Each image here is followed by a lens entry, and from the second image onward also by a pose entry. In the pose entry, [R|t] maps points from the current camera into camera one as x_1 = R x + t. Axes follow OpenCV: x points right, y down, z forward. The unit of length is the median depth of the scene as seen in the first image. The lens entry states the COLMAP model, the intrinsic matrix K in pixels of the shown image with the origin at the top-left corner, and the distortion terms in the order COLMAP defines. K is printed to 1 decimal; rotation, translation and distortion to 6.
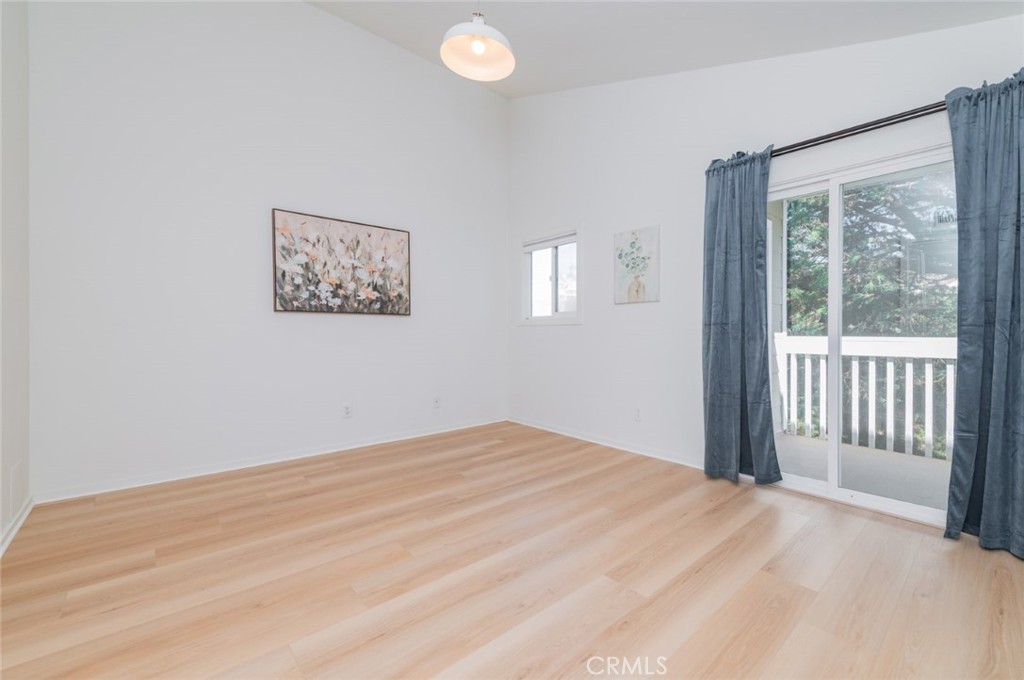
lens RADIAL K [[401.0, 0, 517.2], [0, 401.0, 336.6], [0, 0, 1]] dist [0.008133, -0.000606]
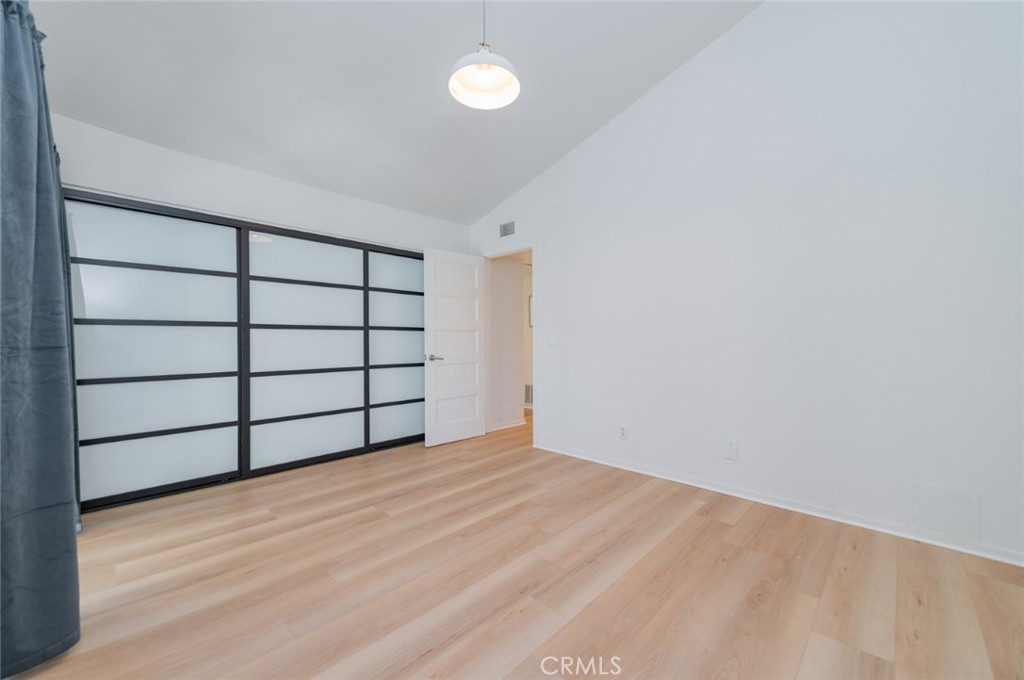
lens RADIAL K [[401.0, 0, 517.2], [0, 401.0, 336.6], [0, 0, 1]] dist [0.008133, -0.000606]
pose [[-0.986477, -0.007385, -0.163736, -0.002567], [-0.006624, 0.999965, -0.005193, -0.058431], [0.163769, -0.004038, -0.986490, 1.963251]]
